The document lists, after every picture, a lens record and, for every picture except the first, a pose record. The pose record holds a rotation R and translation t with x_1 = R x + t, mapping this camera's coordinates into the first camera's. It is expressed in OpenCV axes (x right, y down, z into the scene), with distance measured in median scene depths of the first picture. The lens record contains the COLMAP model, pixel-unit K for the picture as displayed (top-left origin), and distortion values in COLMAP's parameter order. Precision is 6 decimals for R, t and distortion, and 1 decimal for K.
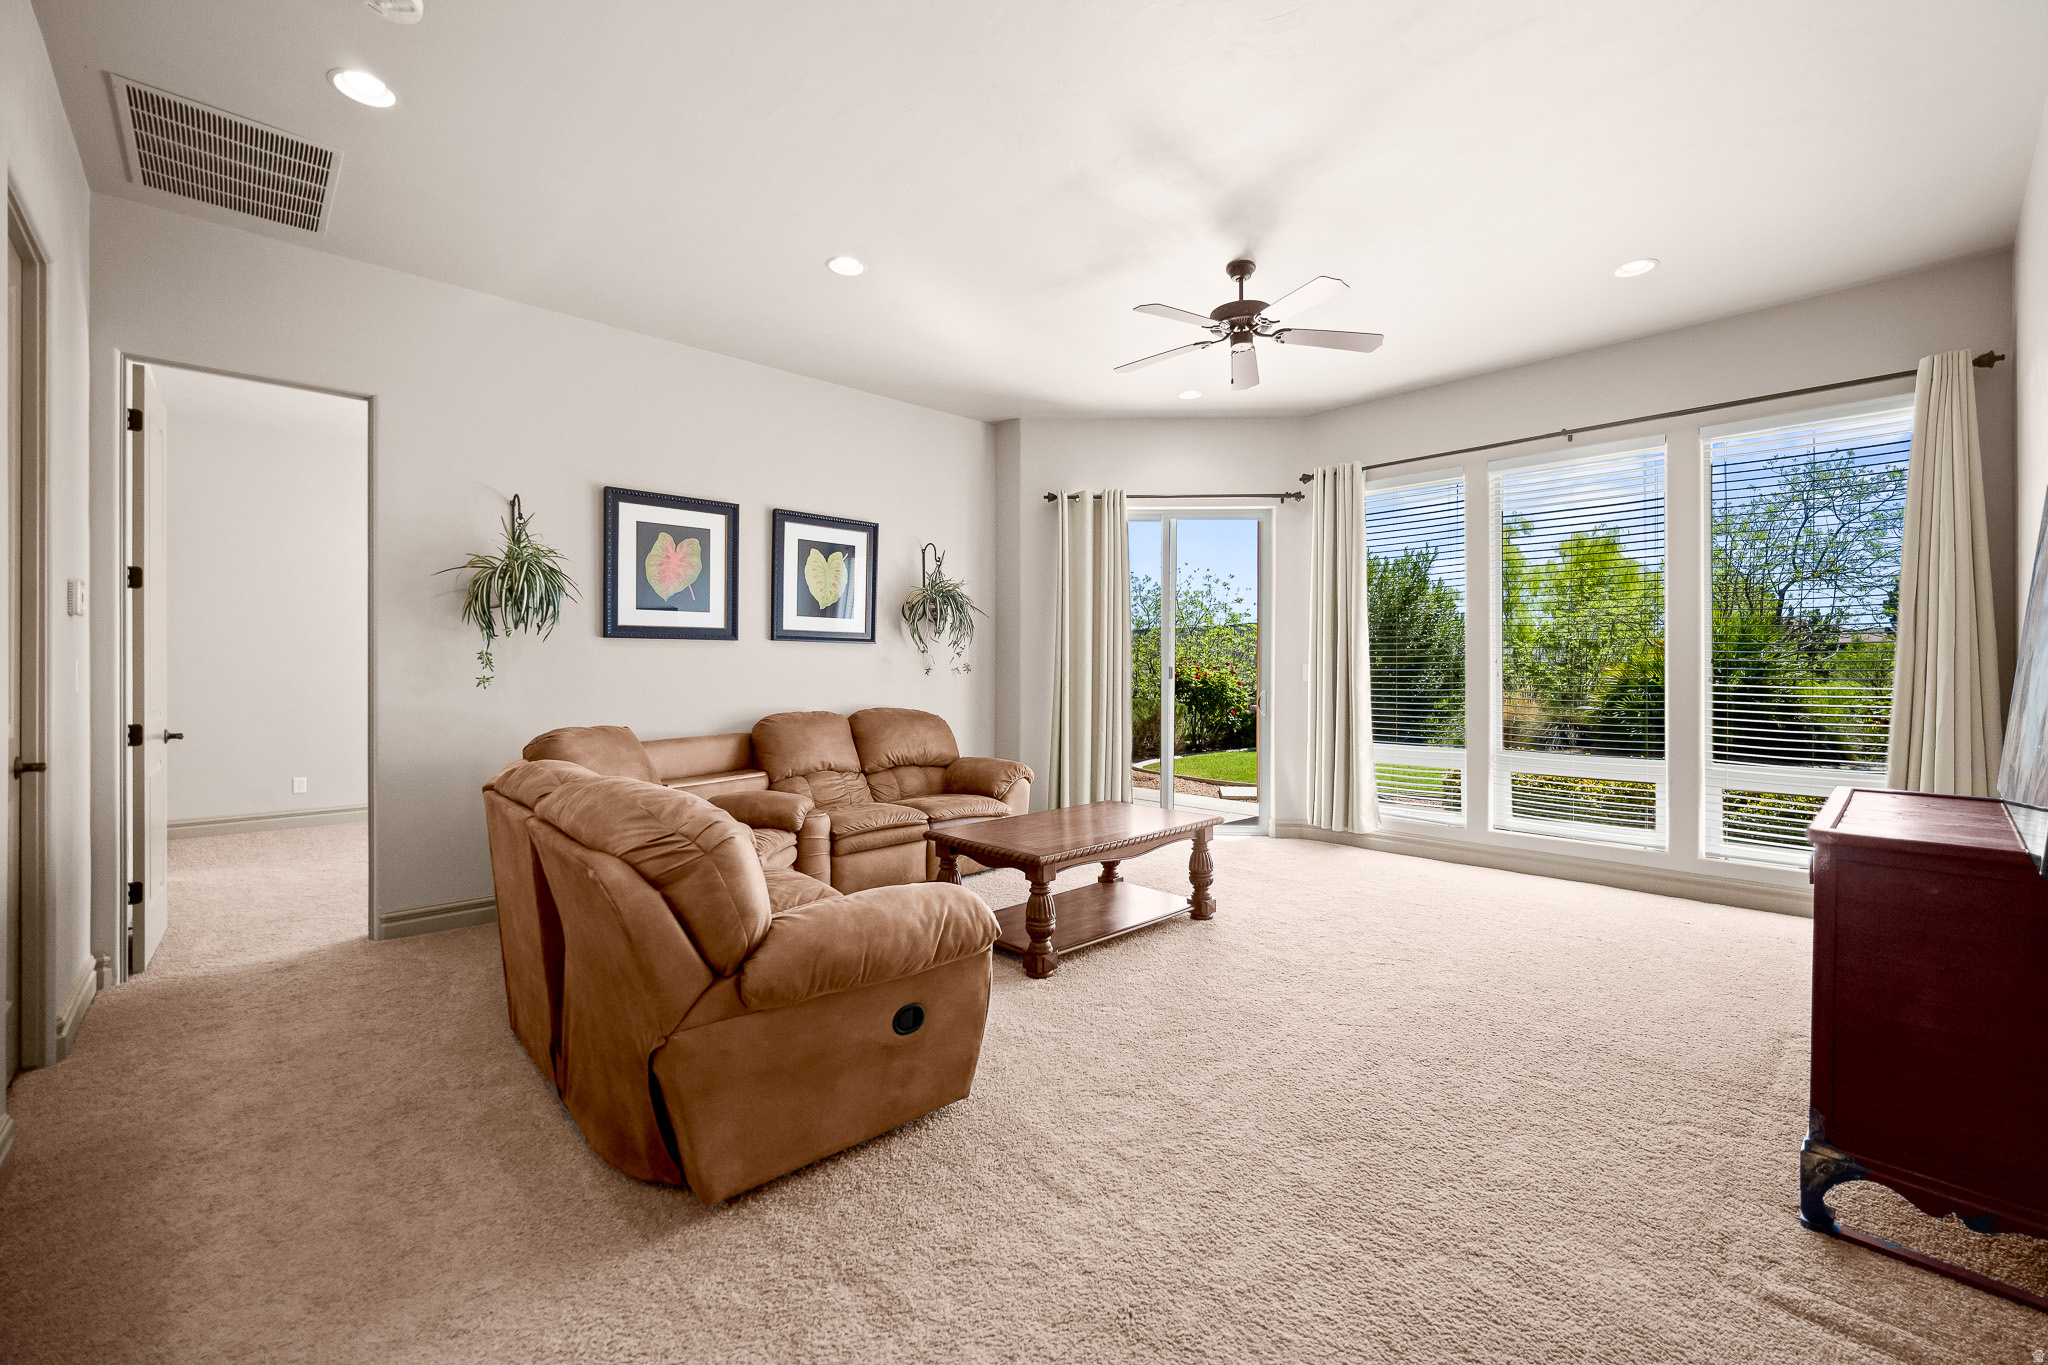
lens RADIAL K [[838.0, 0, 1019.3], [0, 838.0, 675.7], [0, 0, 1]] dist [-0.000368, 0.000800]
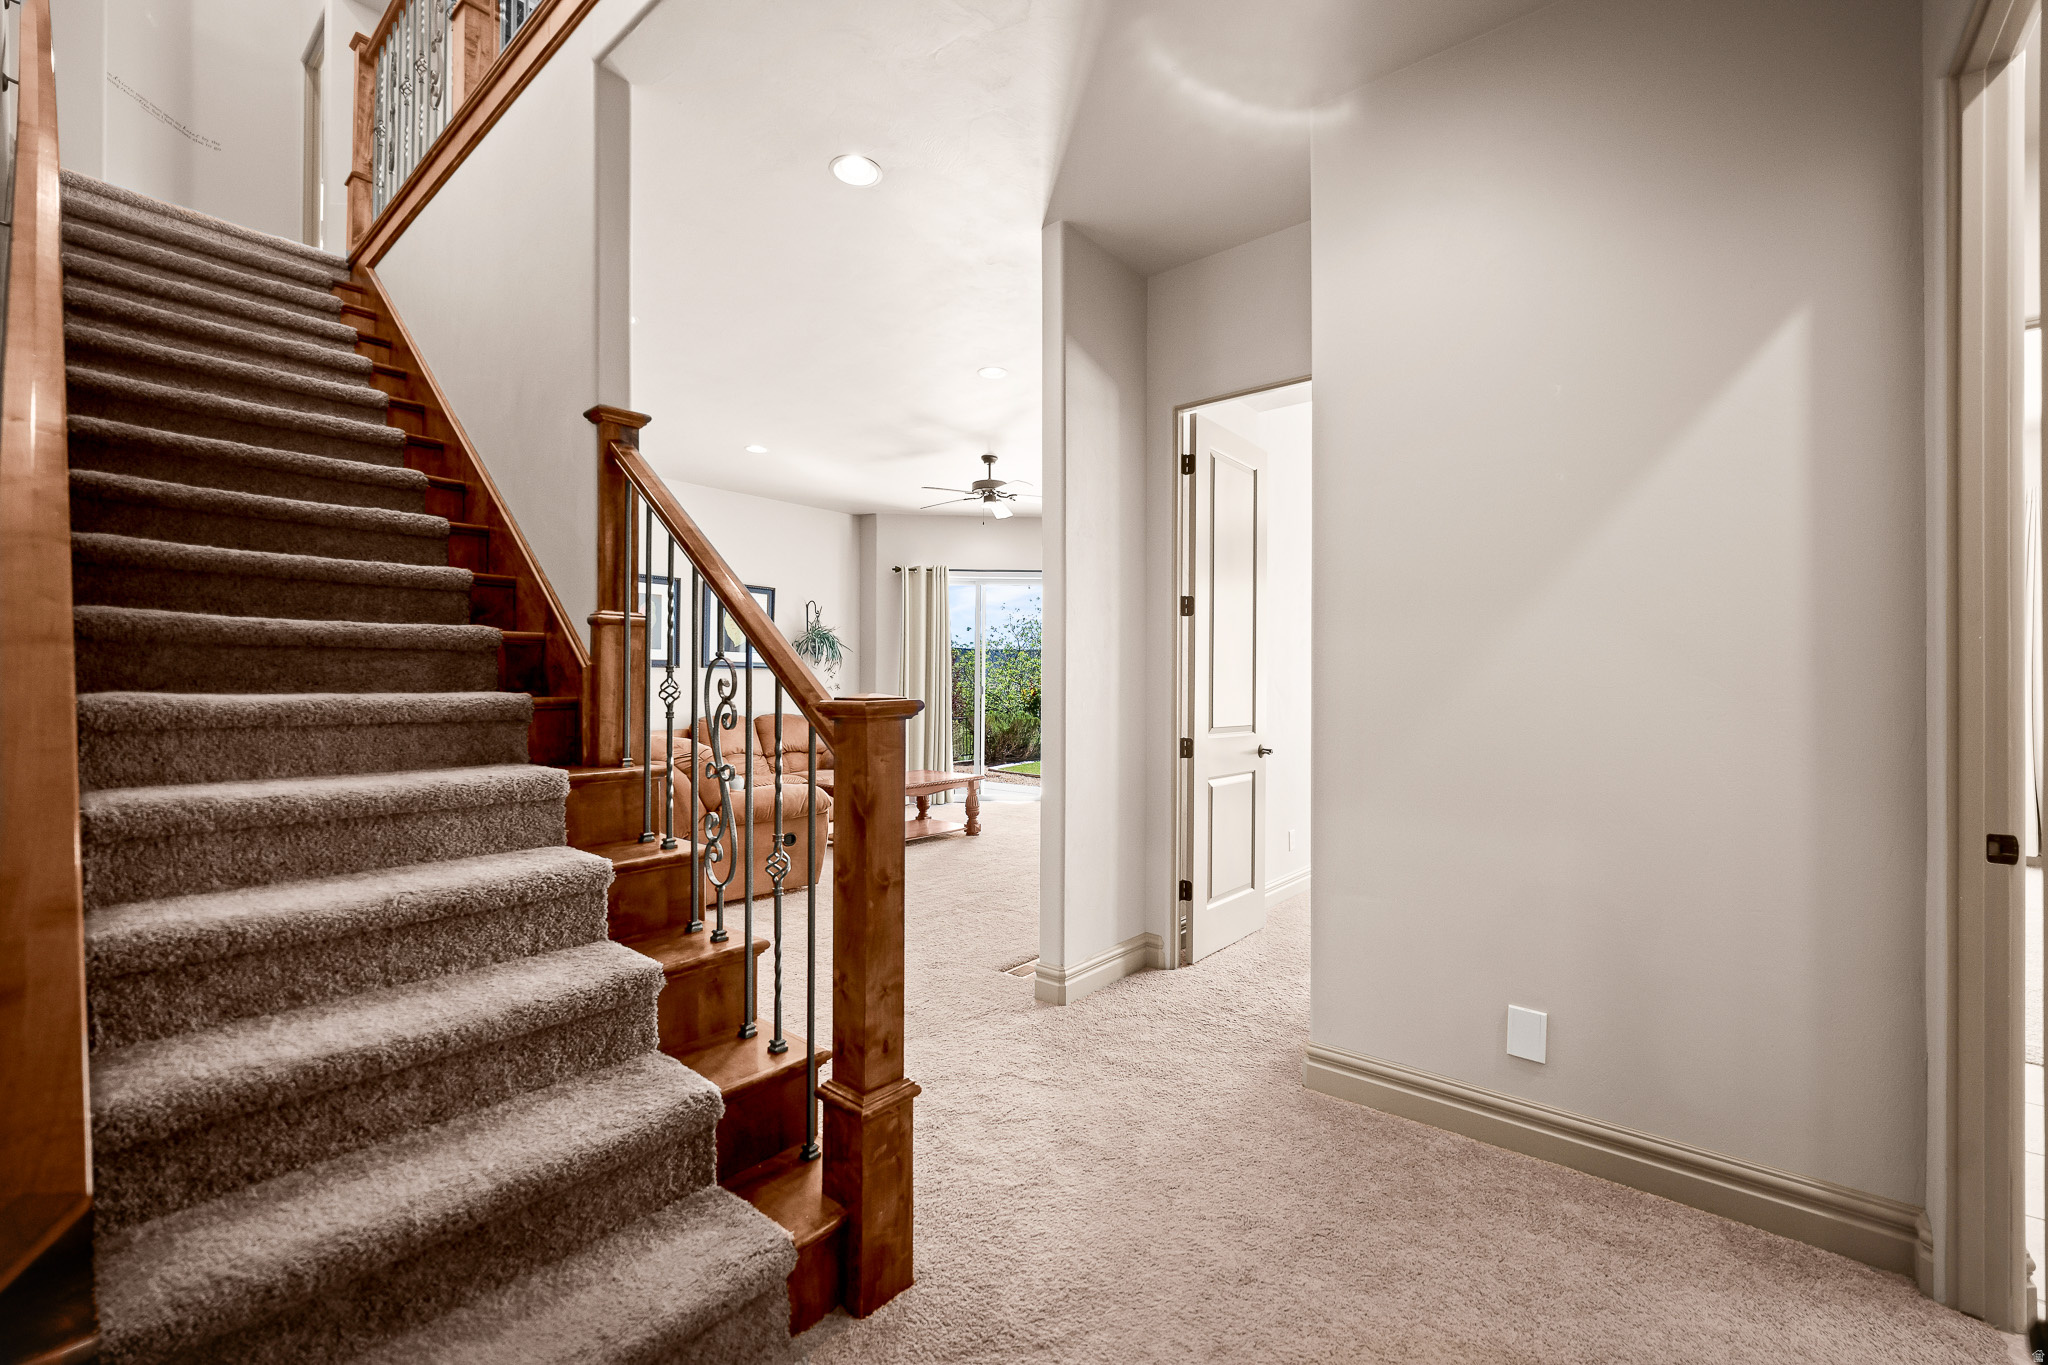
lens RADIAL K [[838.0, 0, 1026.0], [0, 838.0, 685.0], [0, 0, 1]] dist [-0.000368, 0.000800]
pose [[0.991868, 0.001650, 0.127259, 0.080217], [-0.000146, 0.999930, -0.011829, 0.005374], [-0.127270, 0.011714, 0.991799, -0.506694]]
